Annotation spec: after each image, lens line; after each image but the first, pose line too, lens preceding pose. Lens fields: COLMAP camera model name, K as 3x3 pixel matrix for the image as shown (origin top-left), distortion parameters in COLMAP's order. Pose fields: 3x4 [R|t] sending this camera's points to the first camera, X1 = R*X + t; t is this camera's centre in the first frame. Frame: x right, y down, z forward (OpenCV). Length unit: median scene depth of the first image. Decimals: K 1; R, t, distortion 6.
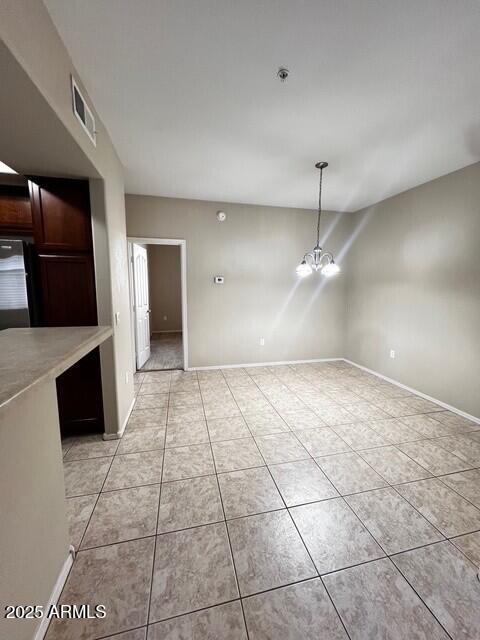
lens RADIAL K [[255.5, 0, 243.9], [0, 255.5, 320.0], [0, 0, 1]] dist [-0.004269, 0.000045]
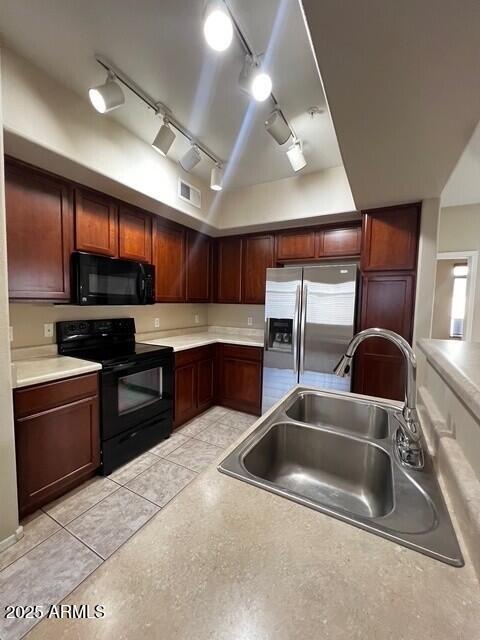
lens RADIAL K [[255.5, 0, 242.9], [0, 255.5, 318.8], [0, 0, 1]] dist [-0.004269, 0.000045]
pose [[0.736678, 0.051059, -0.674314, -0.428041], [-0.103550, 0.993903, -0.037868, 0.031721], [0.668269, 0.097722, 0.737474, -0.189535]]
